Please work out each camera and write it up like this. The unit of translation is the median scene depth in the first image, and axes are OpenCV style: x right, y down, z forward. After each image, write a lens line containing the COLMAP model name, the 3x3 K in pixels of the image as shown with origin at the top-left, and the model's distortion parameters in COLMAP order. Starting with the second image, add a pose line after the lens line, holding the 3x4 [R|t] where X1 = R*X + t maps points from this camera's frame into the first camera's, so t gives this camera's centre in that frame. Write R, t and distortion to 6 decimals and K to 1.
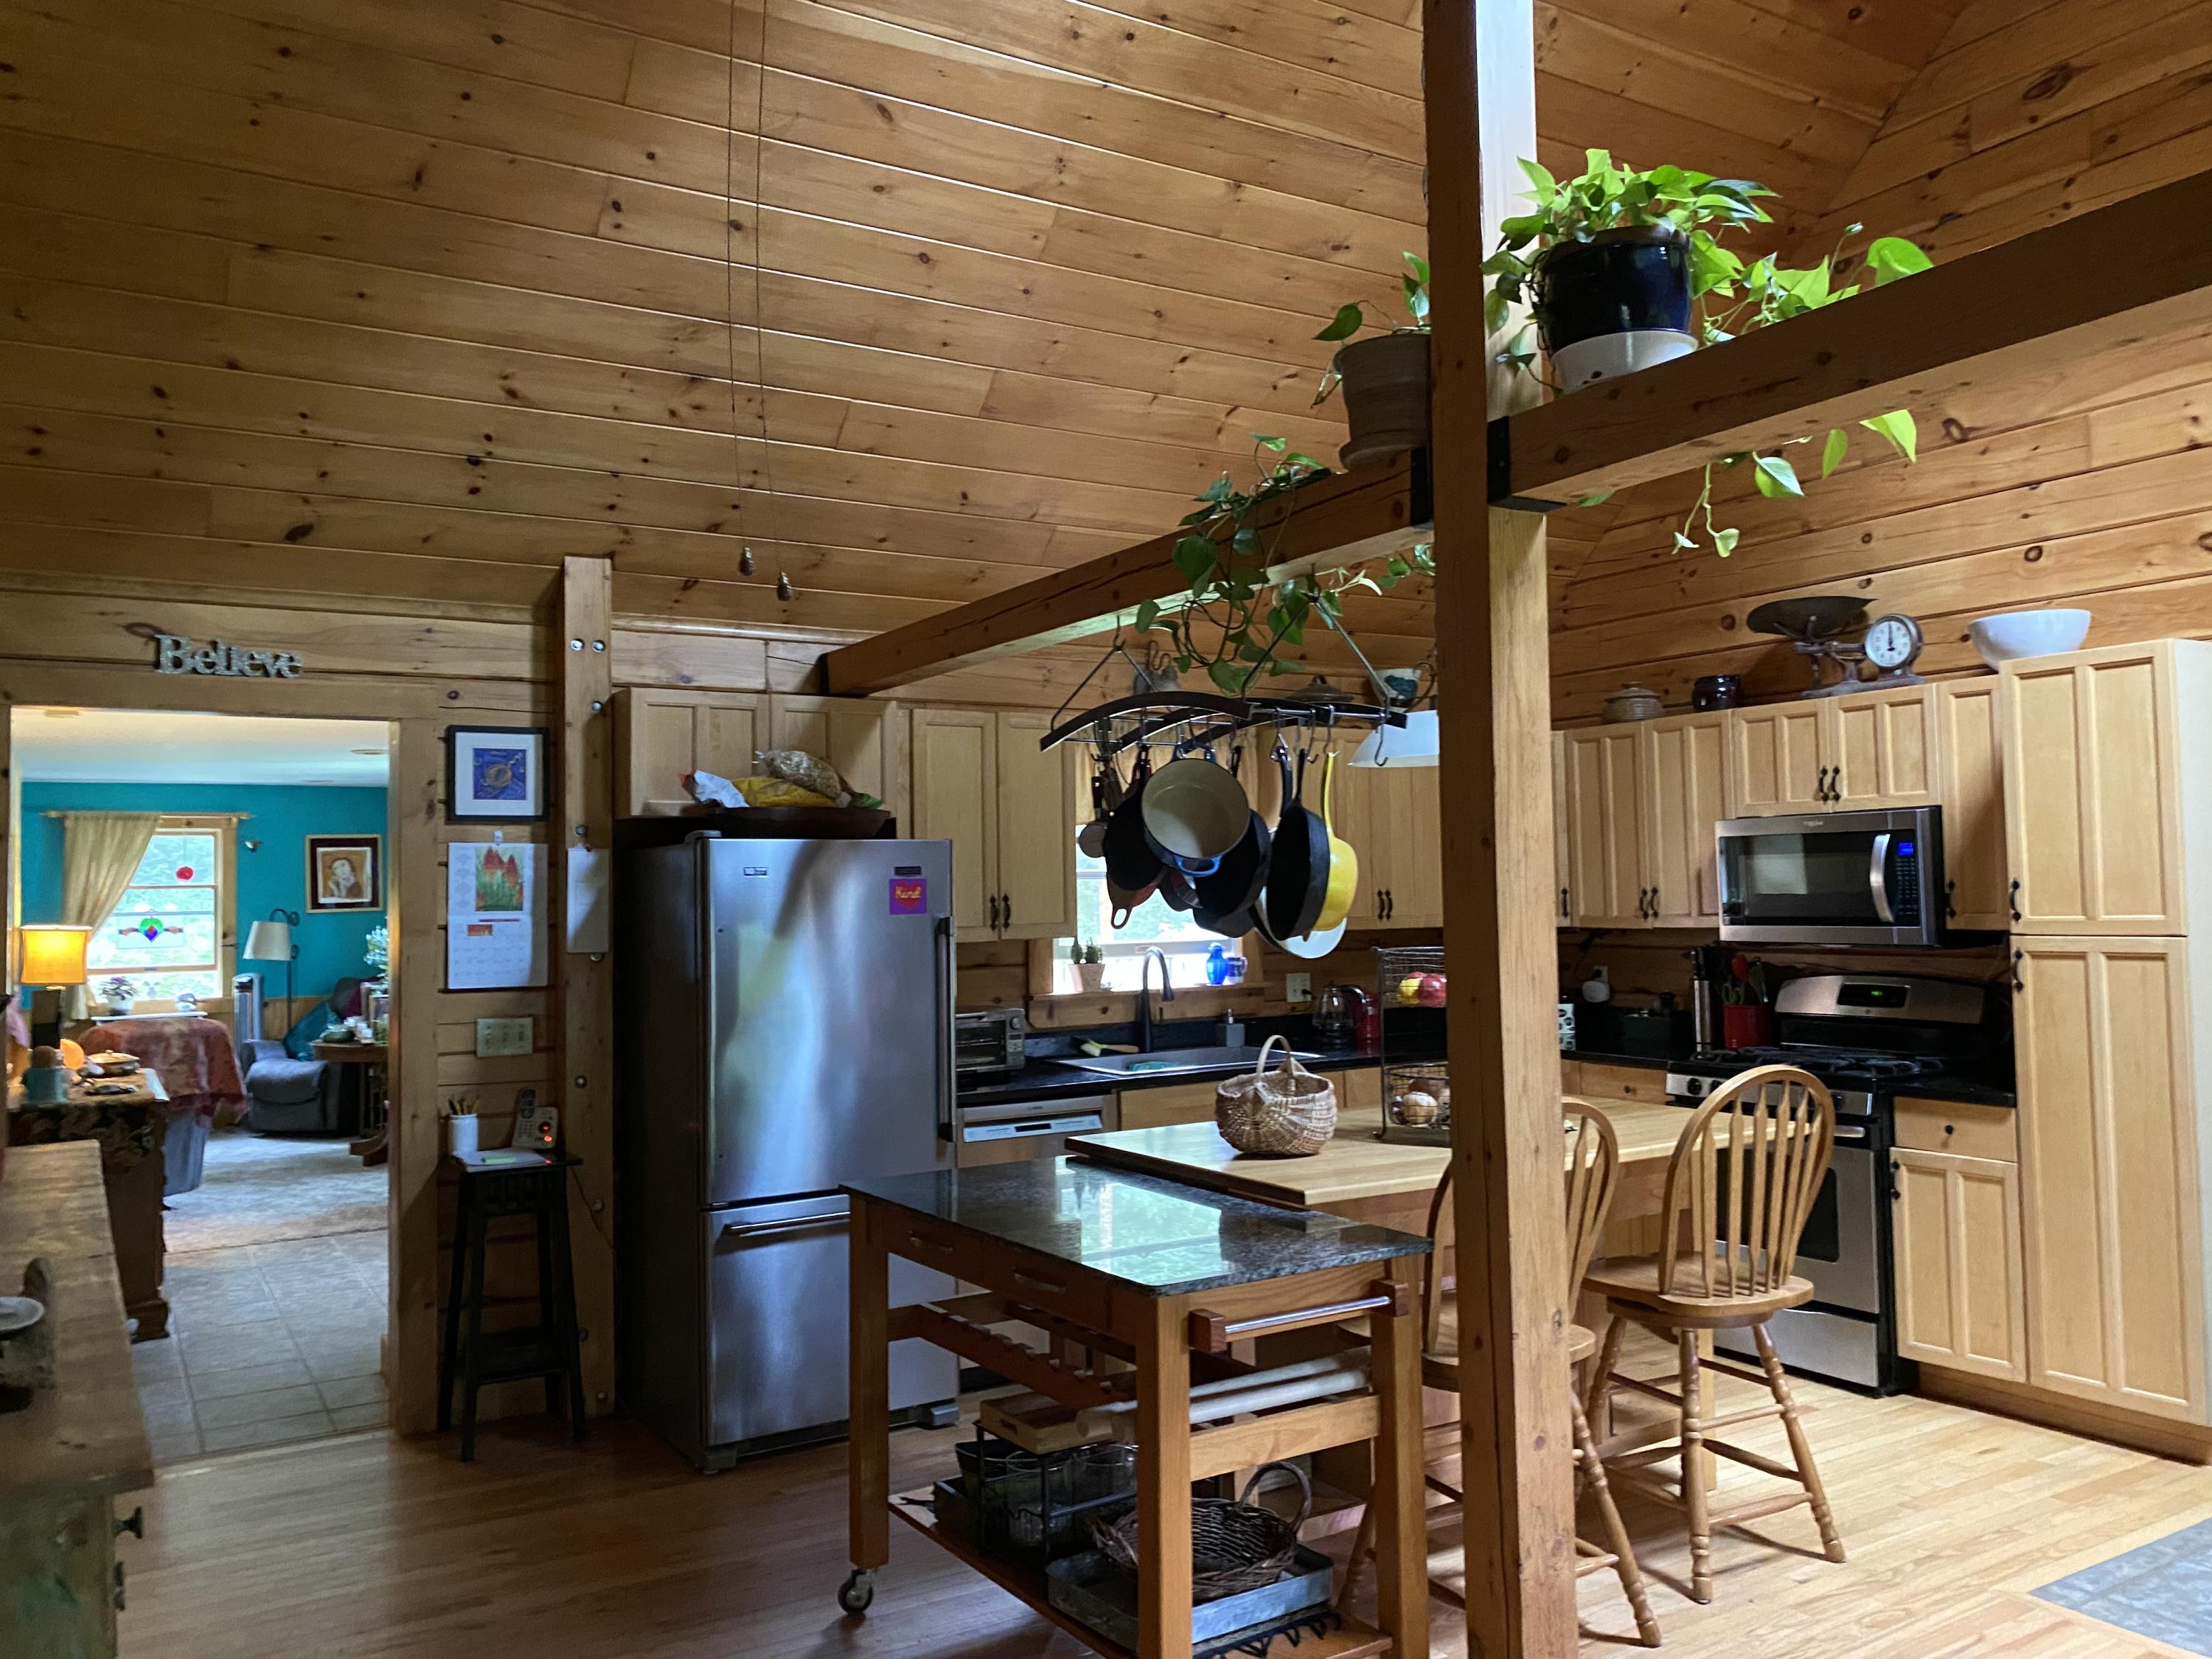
lens RADIAL K [[1701.0, 0, 1109.0], [0, 1701.0, 817.0], [0, 0, 1]] dist [0.027404, -0.030934]
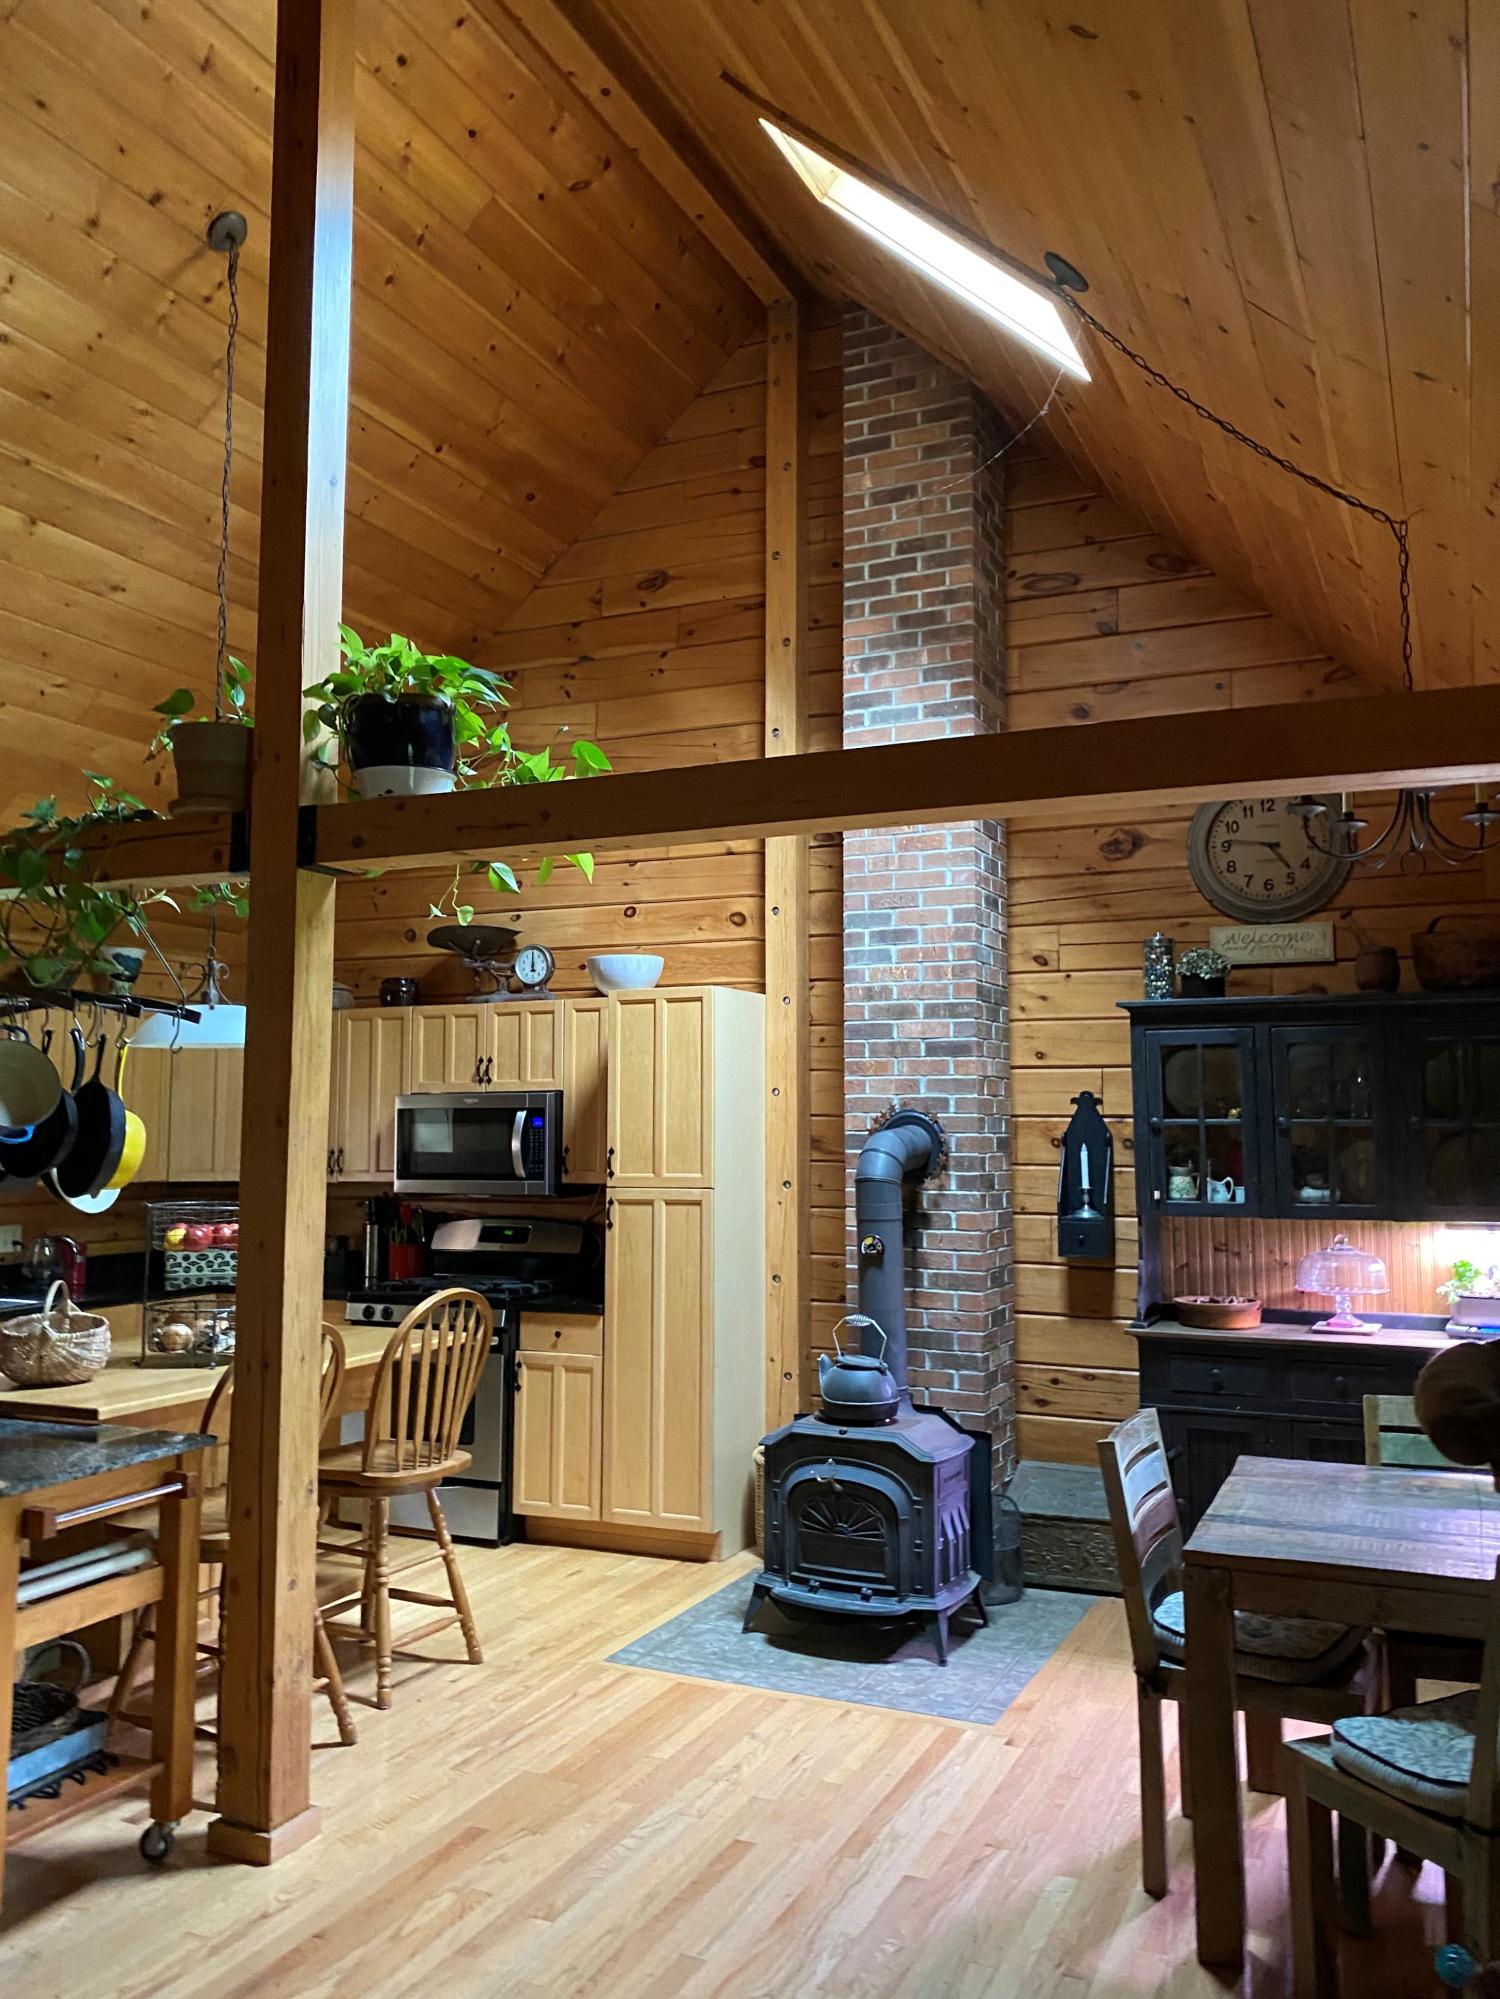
lens RADIAL K [[1592.9, 0, 751.5], [0, 1592.9, 977.4], [0, 0, 1]] dist [0.145416, -0.370106]
pose [[0.826844, 0.072201, 0.557778, -0.112587], [-0.039922, 0.996759, -0.069845, -0.015534], [-0.561013, 0.035483, 0.827046, -0.147000]]
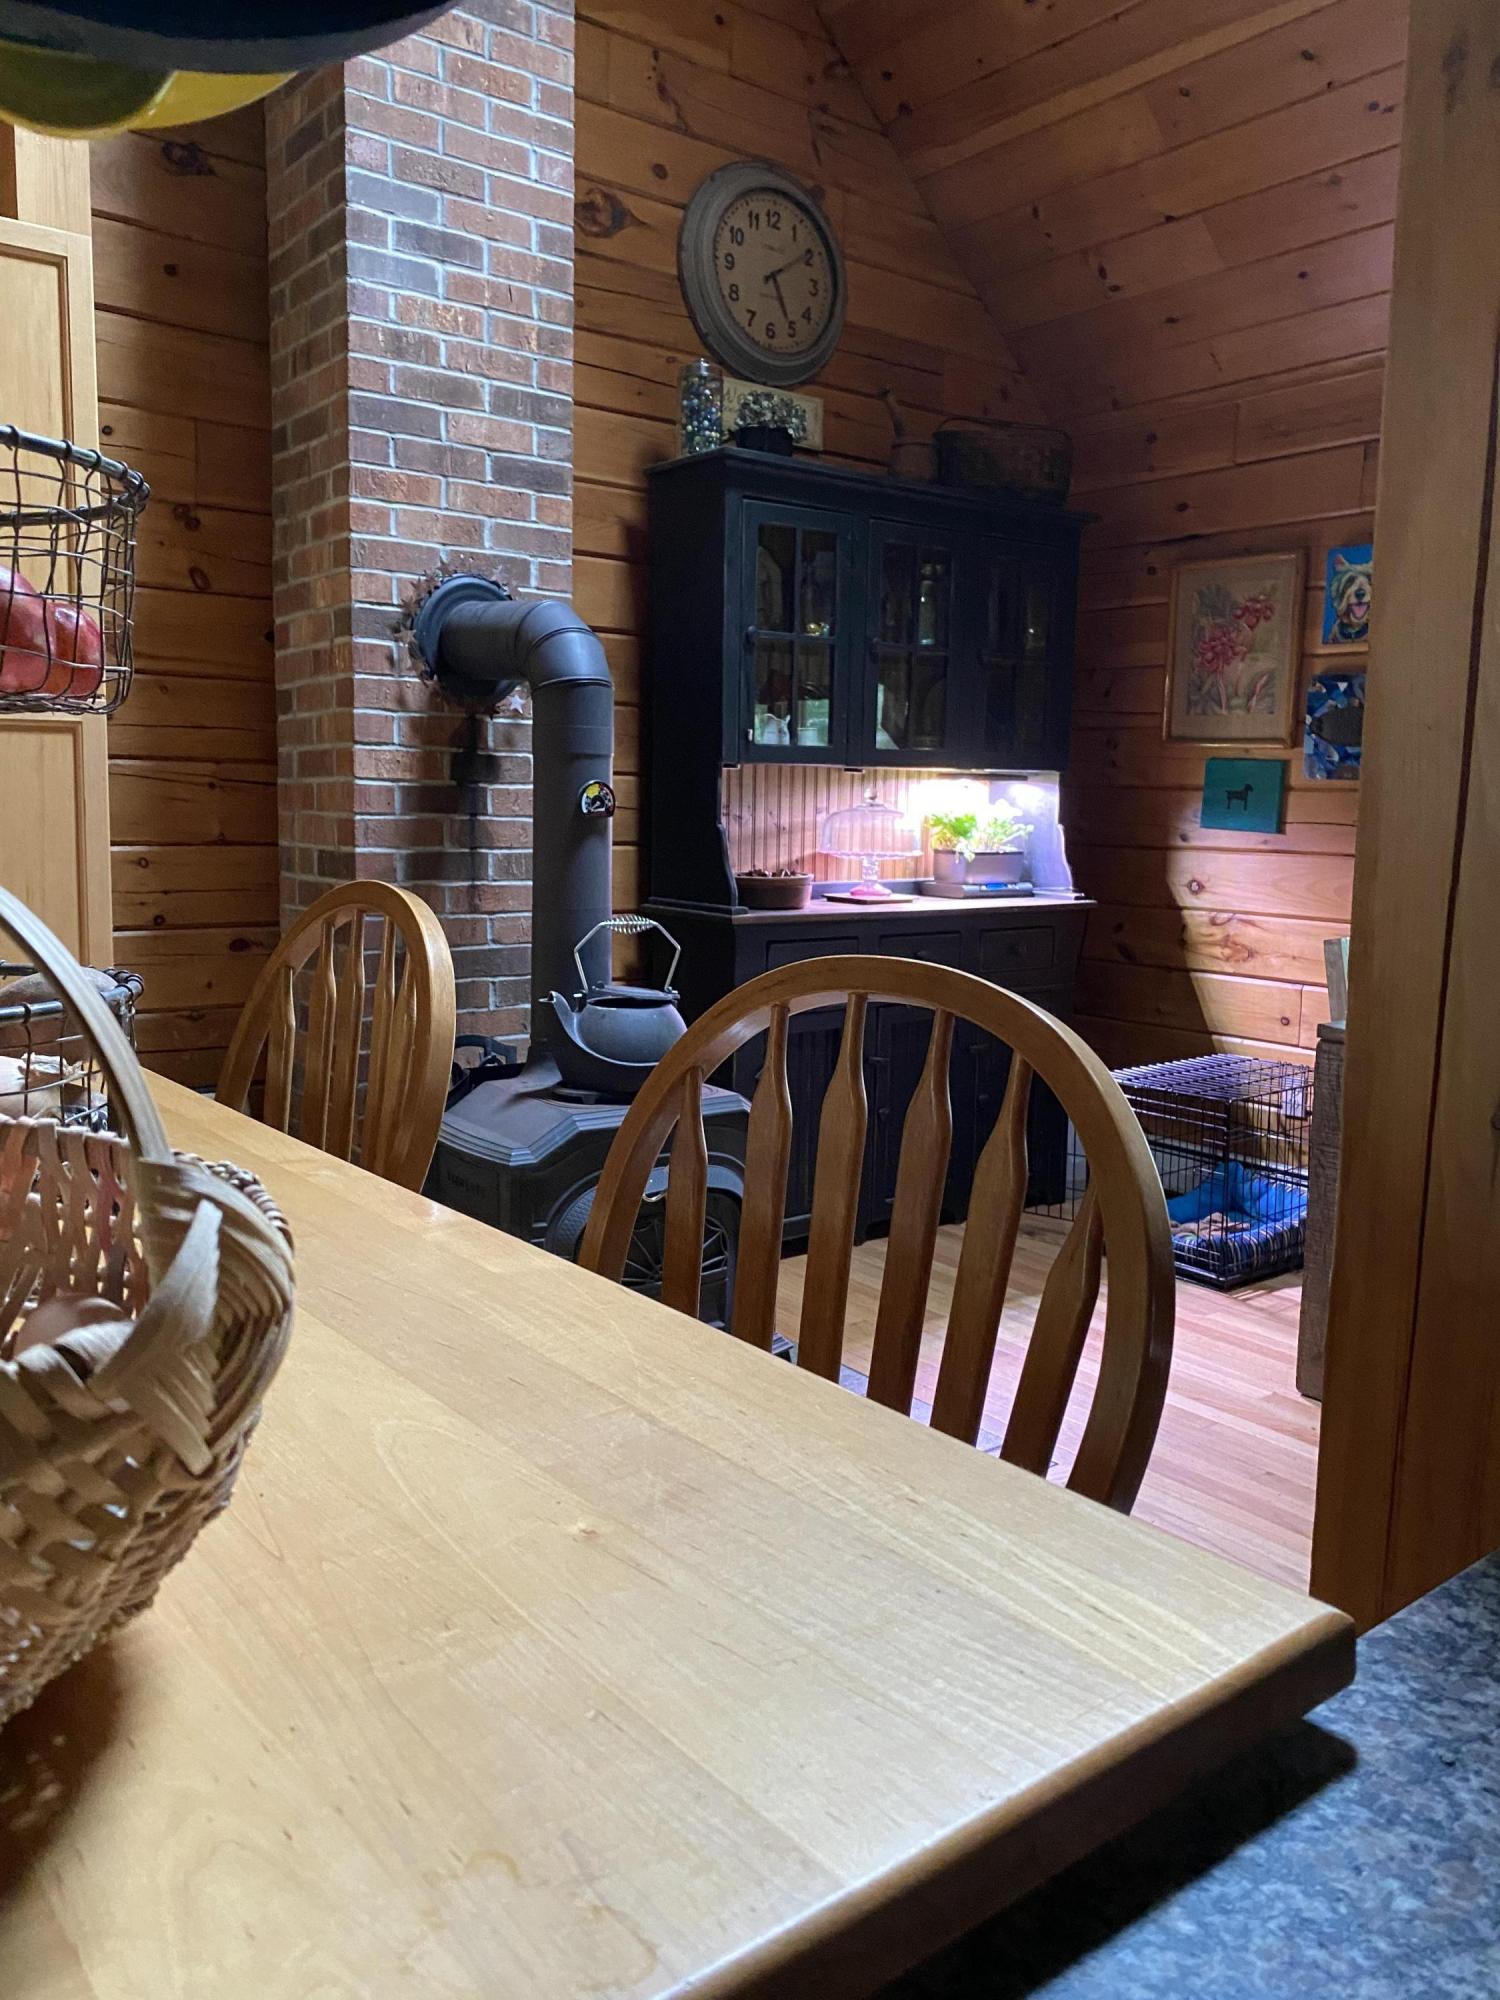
lens RADIAL K [[1536.7, 0, 750.0], [0, 1536.7, 1000.0], [0, 0, 1]] dist [-0.014523, -0.005846]
pose [[-0.118486, -0.115427, 0.986224, -0.017875], [-0.057343, 0.992358, 0.109255, 0.099717], [-0.991299, -0.043607, -0.124199, 0.756345]]
